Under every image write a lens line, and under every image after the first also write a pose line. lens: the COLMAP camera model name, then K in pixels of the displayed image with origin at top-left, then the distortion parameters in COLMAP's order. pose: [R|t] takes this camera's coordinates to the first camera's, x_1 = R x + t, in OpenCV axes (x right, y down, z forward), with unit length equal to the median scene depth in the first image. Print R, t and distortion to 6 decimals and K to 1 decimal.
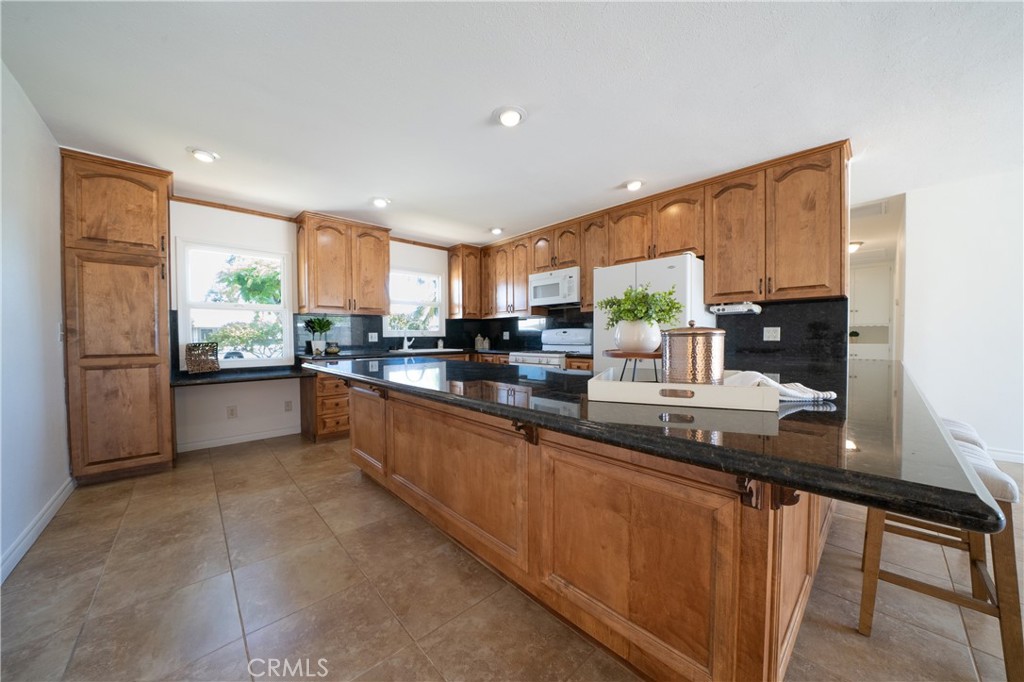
lens RADIAL K [[357.1, 0, 509.8], [0, 357.1, 345.5], [0, 0, 1]] dist [-0.023332, 0.001800]
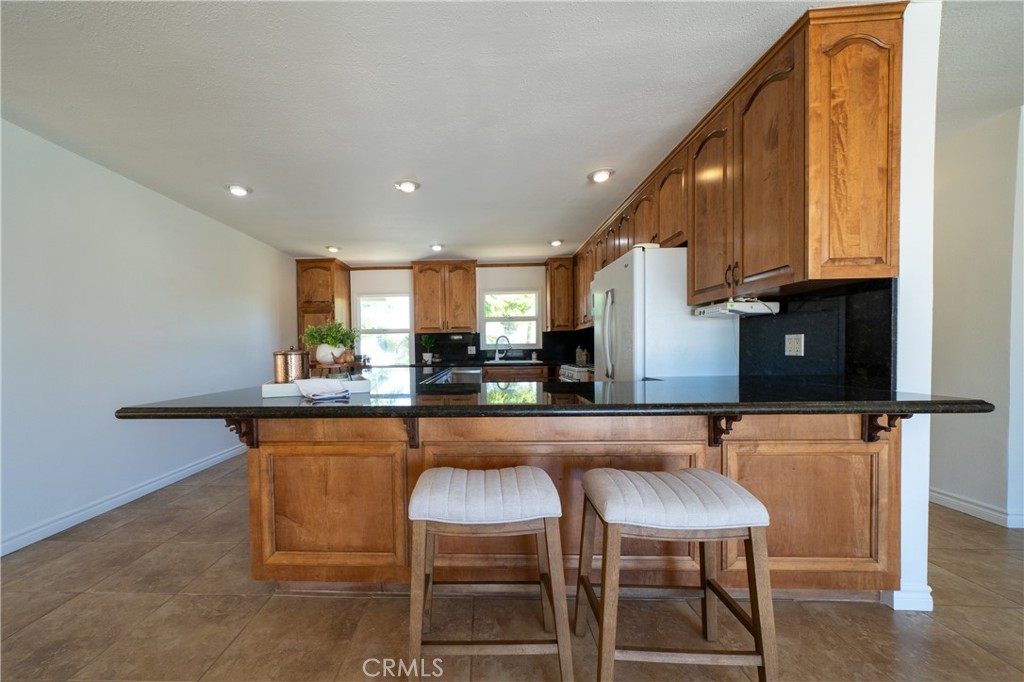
lens RADIAL K [[379.8, 0, 464.4], [0, 379.8, 364.1], [0, 0, 1]] dist [-0.013595, 0.000595]
pose [[0.698233, 0.022279, -0.715524, 0.583719], [-0.007444, 0.999688, 0.023863, -0.007331], [0.715832, -0.011335, 0.698181, 0.079887]]
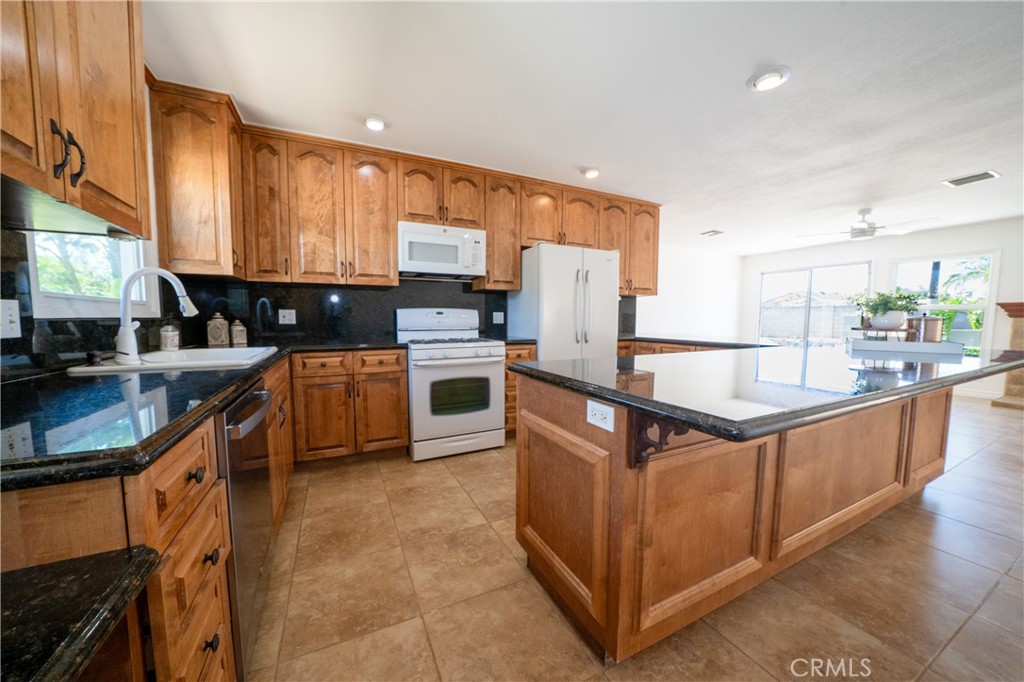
lens RADIAL K [[357.1, 0, 509.5], [0, 357.1, 345.9], [0, 0, 1]] dist [-0.023332, 0.001800]
pose [[0.287488, -0.067437, 0.955407, -0.551294], [0.021952, 0.997720, 0.063818, -0.014426], [-0.957533, 0.002627, 0.288313, 0.690563]]
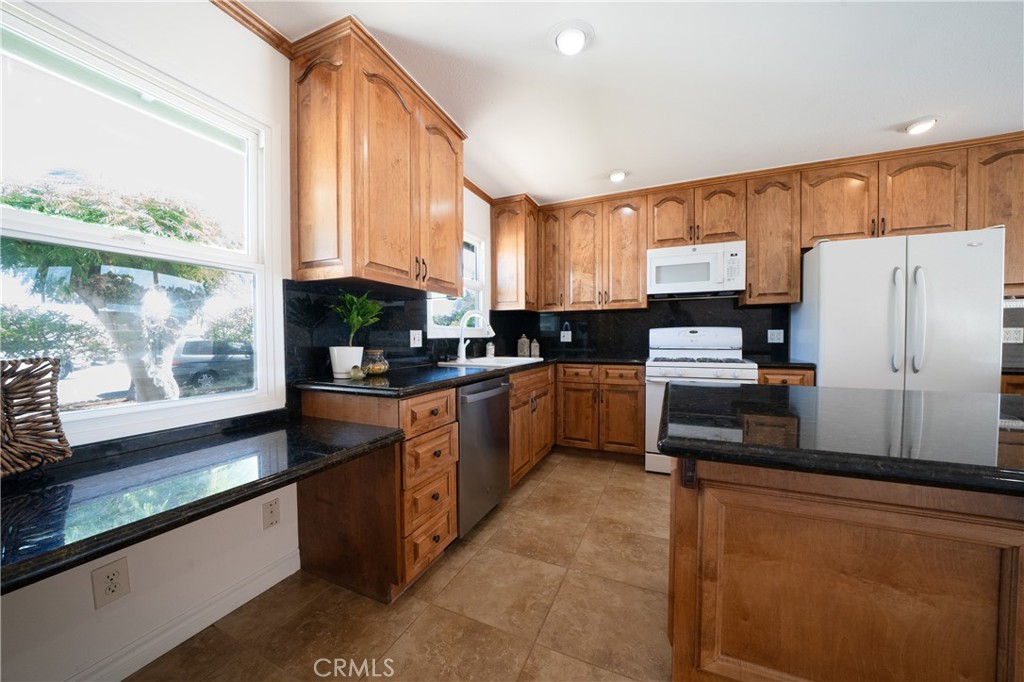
lens RADIAL K [[357.1, 0, 510.2], [0, 357.1, 346.6], [0, 0, 1]] dist [-0.023332, 0.001800]
pose [[0.920159, -0.009076, 0.391440, -0.508748], [0.009454, 0.999955, 0.000961, -0.012360], [-0.391431, 0.002816, 0.920203, 0.509283]]
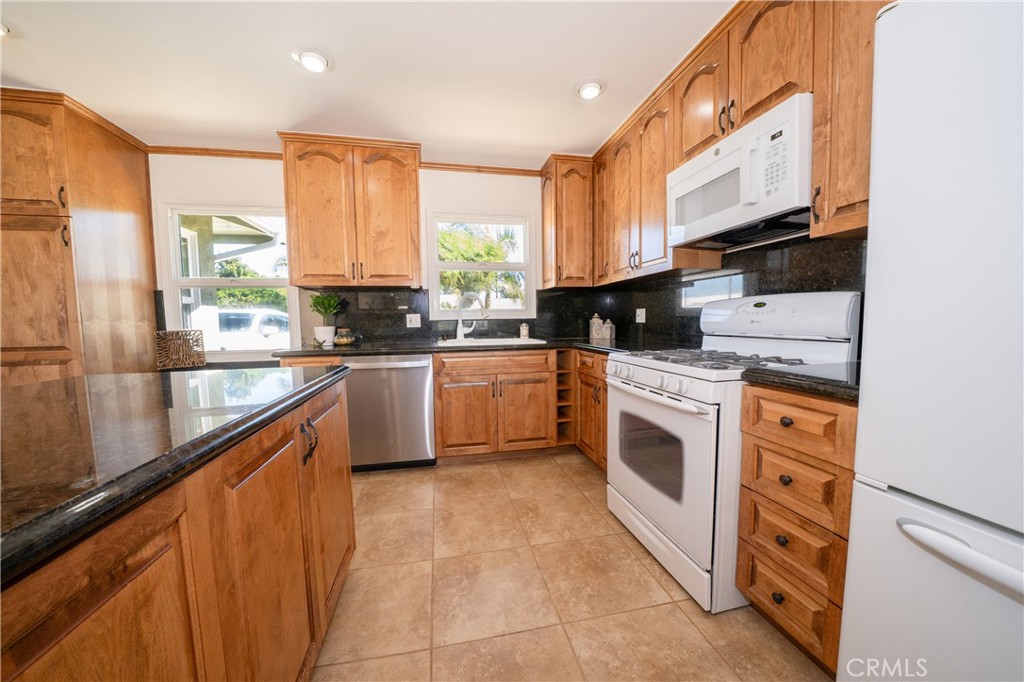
lens RADIAL K [[357.1, 0, 508.2], [0, 357.1, 346.5], [0, 0, 1]] dist [-0.023332, 0.001800]
pose [[0.854434, 0.031204, -0.518622, 0.128450], [-0.003070, 0.998481, 0.055018, -0.013743], [0.519551, -0.045417, 0.853232, 0.570233]]
